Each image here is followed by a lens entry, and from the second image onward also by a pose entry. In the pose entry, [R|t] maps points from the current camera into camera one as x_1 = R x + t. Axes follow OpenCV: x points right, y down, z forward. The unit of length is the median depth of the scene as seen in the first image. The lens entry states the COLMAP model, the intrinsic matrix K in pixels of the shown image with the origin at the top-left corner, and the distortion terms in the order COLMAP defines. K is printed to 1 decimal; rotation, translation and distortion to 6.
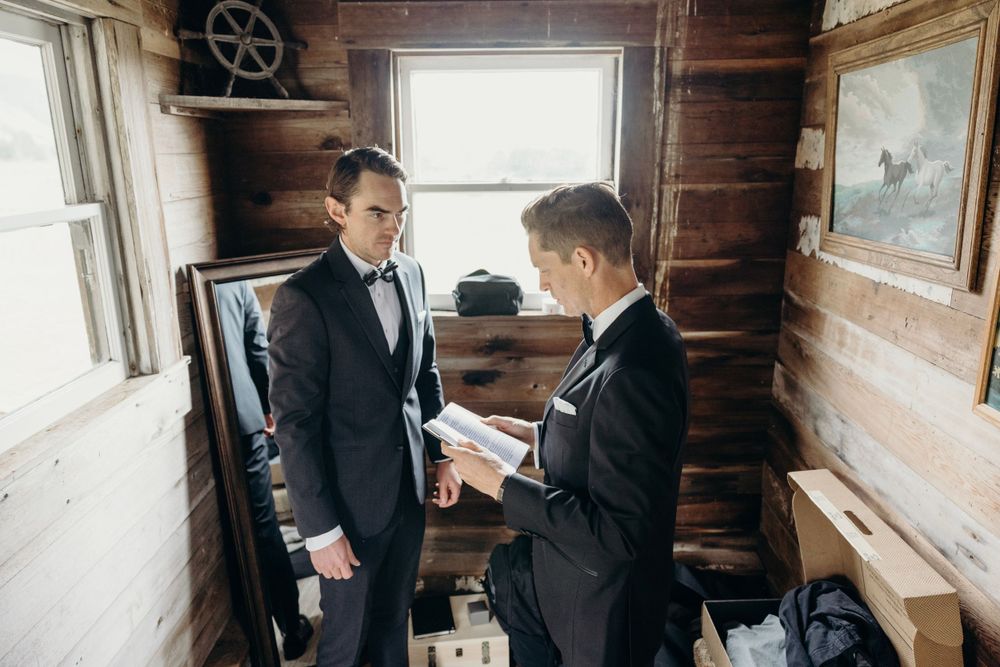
lens RADIAL K [[688.0, 0, 503.6], [0, 688.0, 332.5], [0, 0, 1]] dist [0.006630, -0.004196]
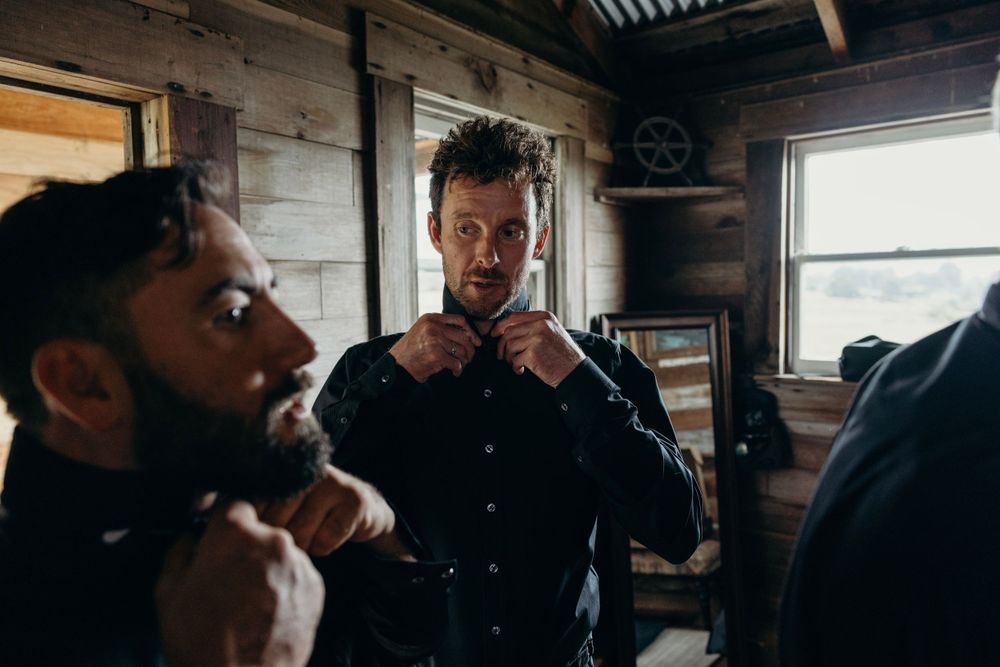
lens RADIAL K [[688.0, 0, 493.4], [0, 688.0, 335.9], [0, 0, 1]] dist [0.006630, -0.004196]
pose [[0.802572, 0.031704, -0.595712, 0.148702], [-0.136342, 0.981905, -0.131429, 0.136019], [0.580765, 0.186702, 0.792372, -0.129292]]
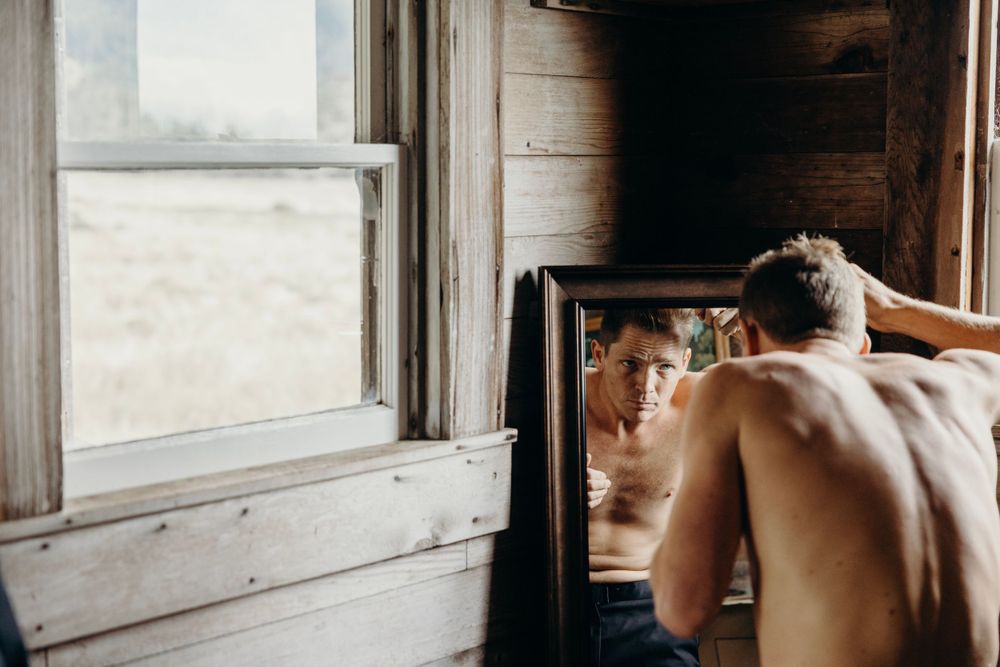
lens RADIAL K [[1920.3, 0, 500.3], [0, 1920.3, 336.1], [0, 0, 1]] dist [0.042928, 0.000000]
pose [[0.797037, 0.062333, -0.600706, 0.446939], [-0.162043, 0.980259, -0.113286, 0.135159], [0.581786, 0.187633, 0.791403, -0.237427]]
